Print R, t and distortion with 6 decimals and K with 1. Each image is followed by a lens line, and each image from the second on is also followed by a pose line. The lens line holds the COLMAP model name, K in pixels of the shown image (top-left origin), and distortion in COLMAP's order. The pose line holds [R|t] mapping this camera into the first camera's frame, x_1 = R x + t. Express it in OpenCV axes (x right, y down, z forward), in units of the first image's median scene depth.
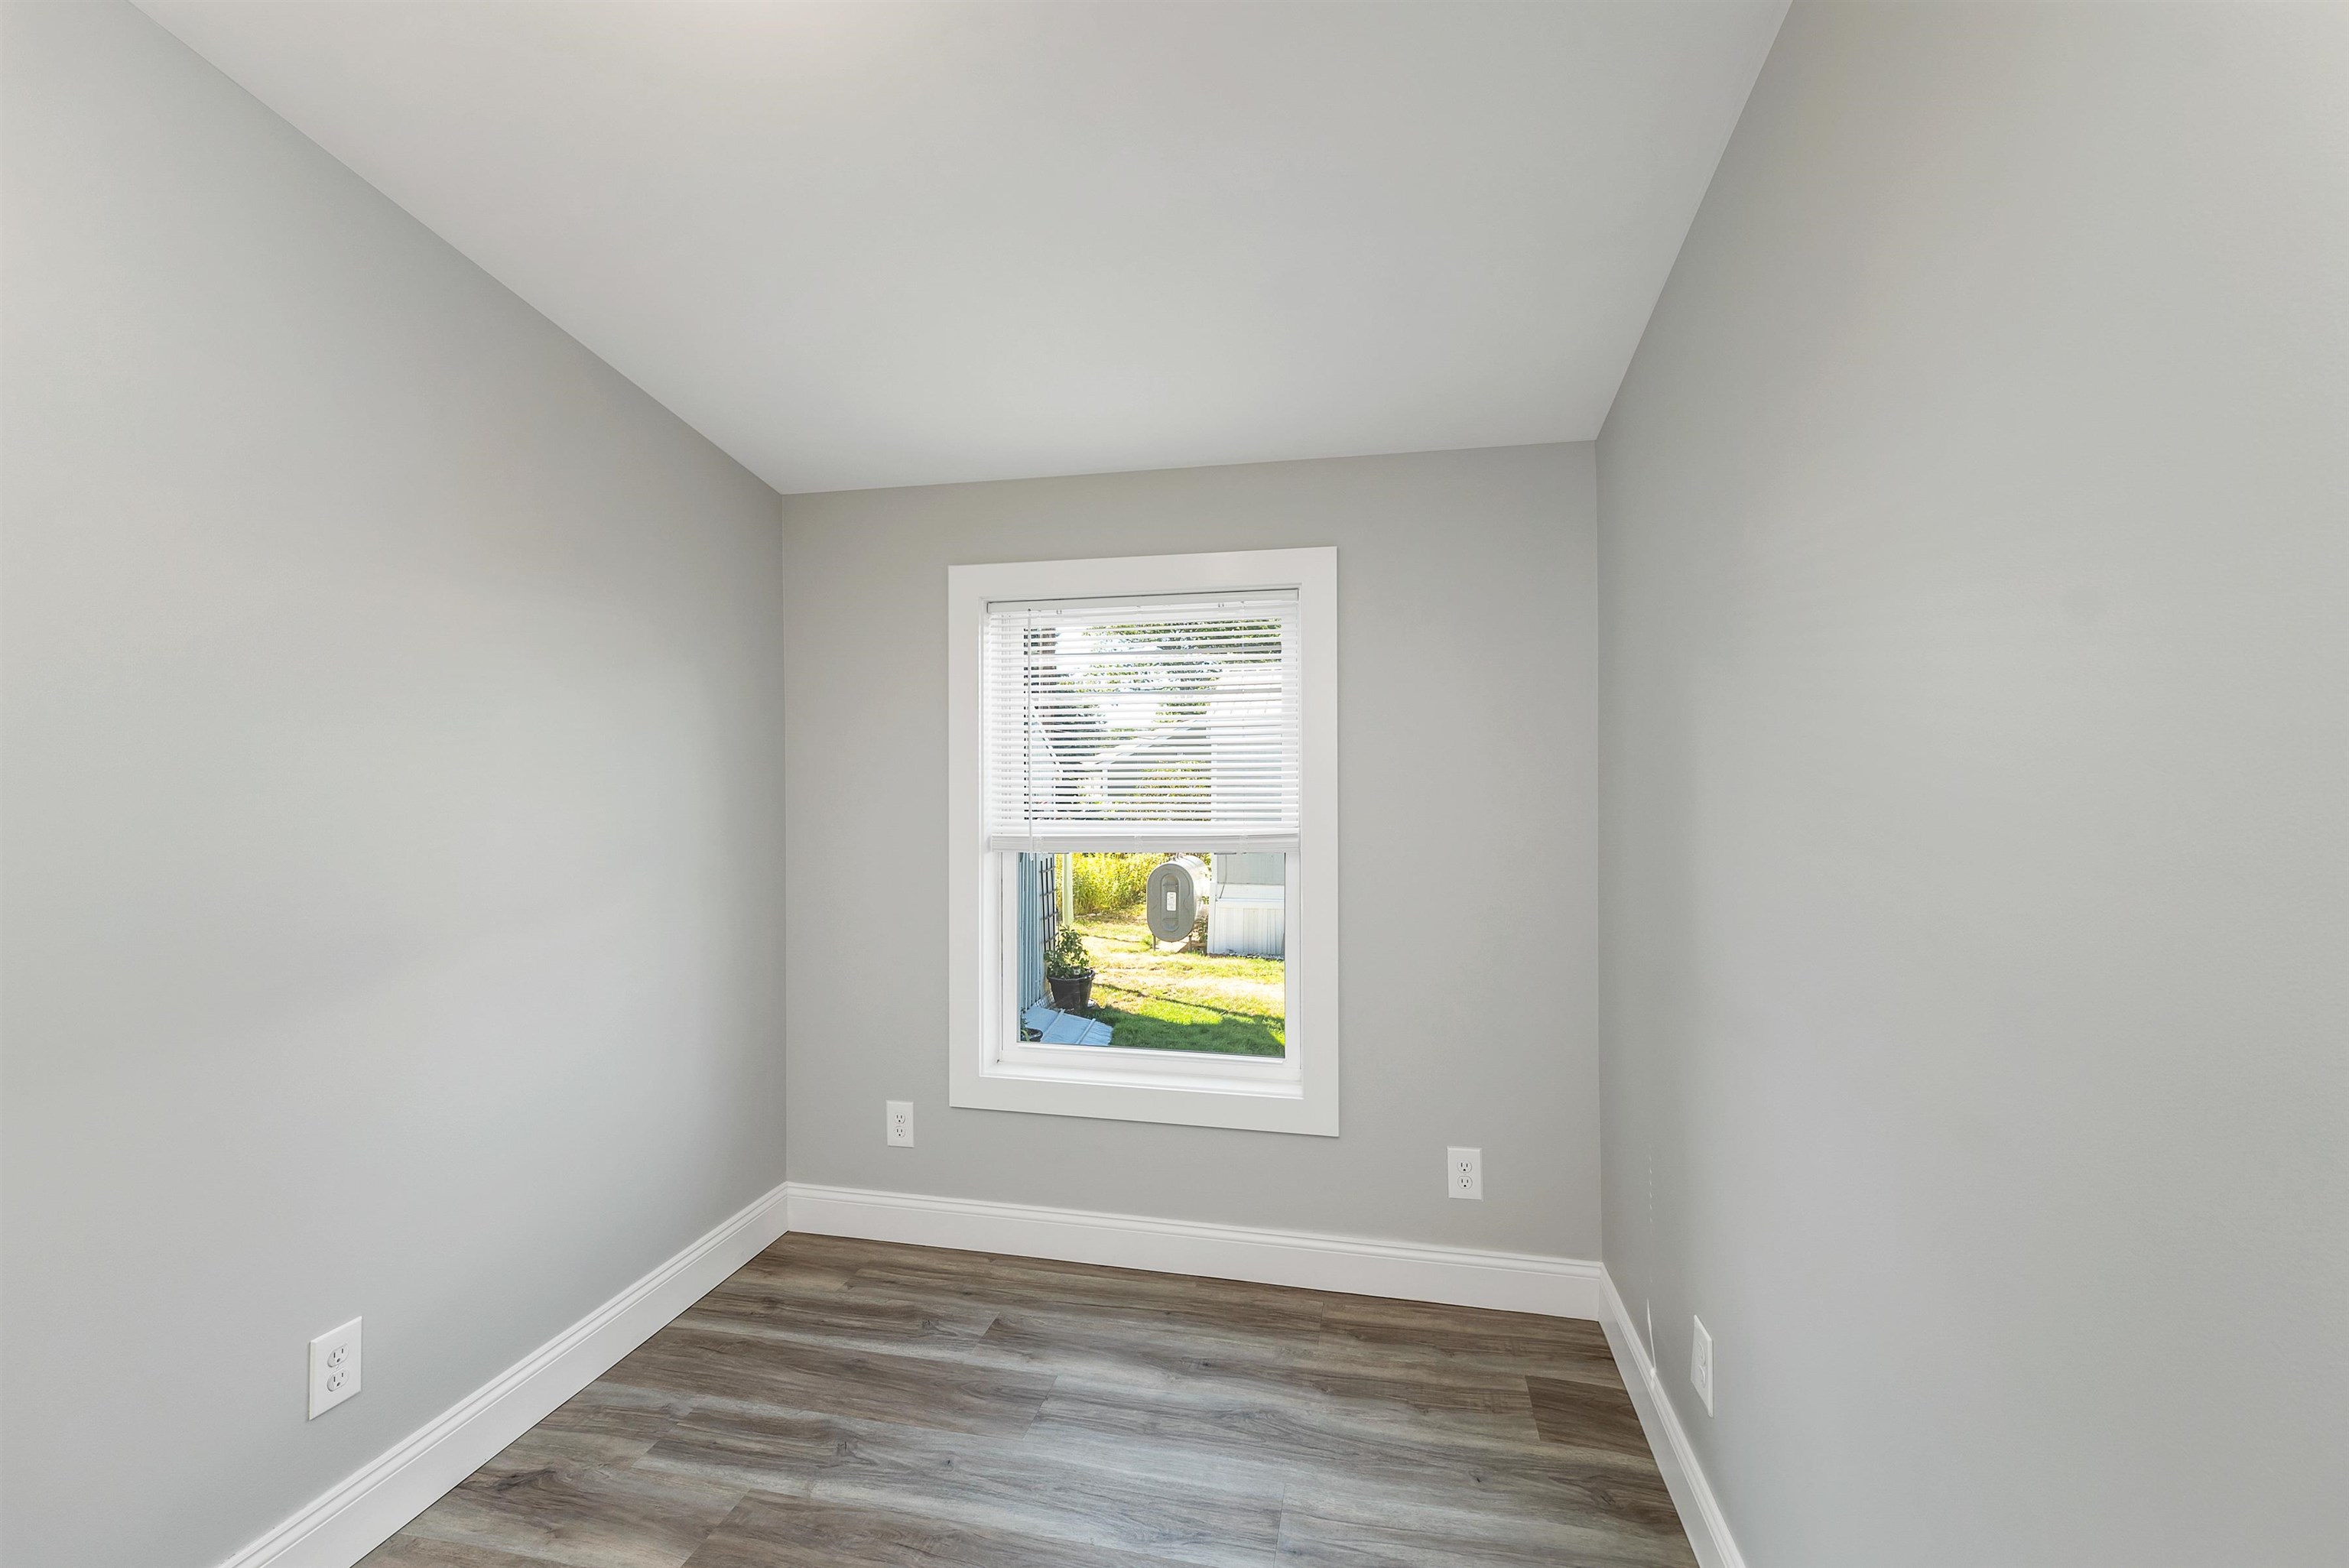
lens RADIAL K [[976.4, 0, 1171.4], [0, 976.4, 777.8], [0, 0, 1]] dist [0.001132, 0.000109]
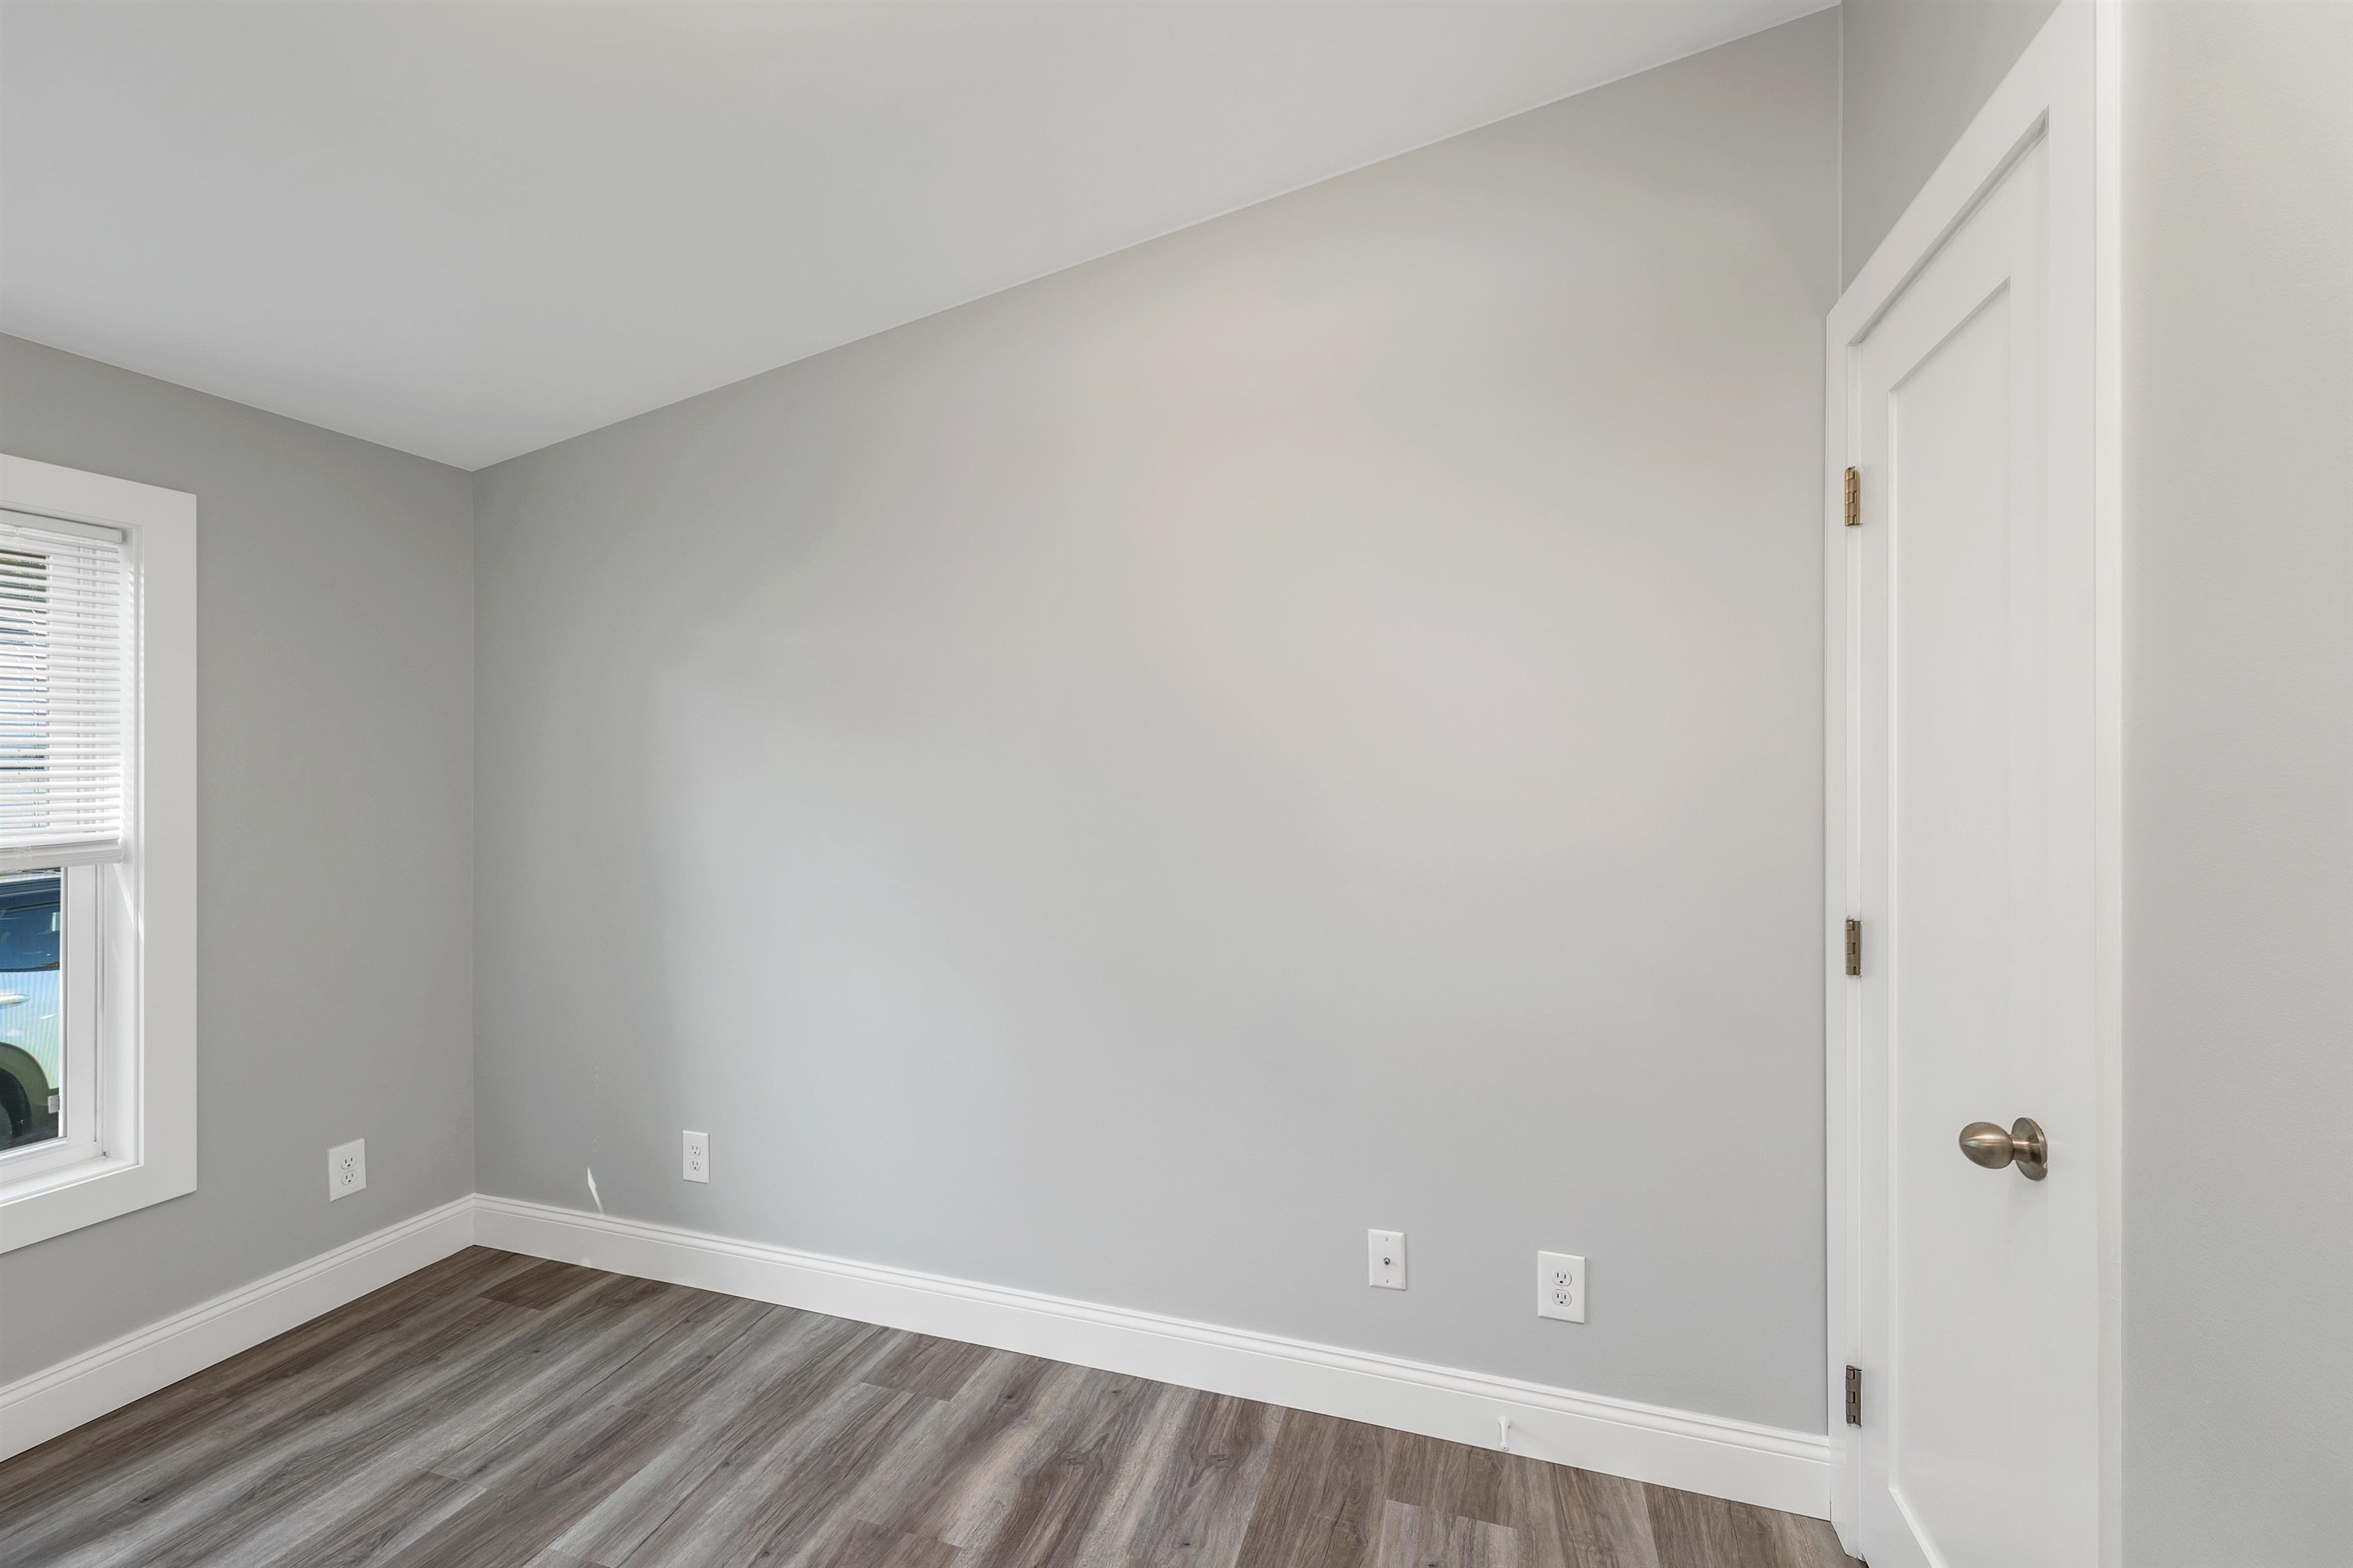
lens RADIAL K [[978.2, 0, 1156.6], [0, 978.2, 776.3], [0, 0, 1]] dist [0.001132, 0.000109]
pose [[0.106275, 0.000034, 0.994337, -0.739275], [-0.012315, 0.999923, 0.001282, -0.006482], [-0.994261, -0.012381, 0.106267, 0.102927]]
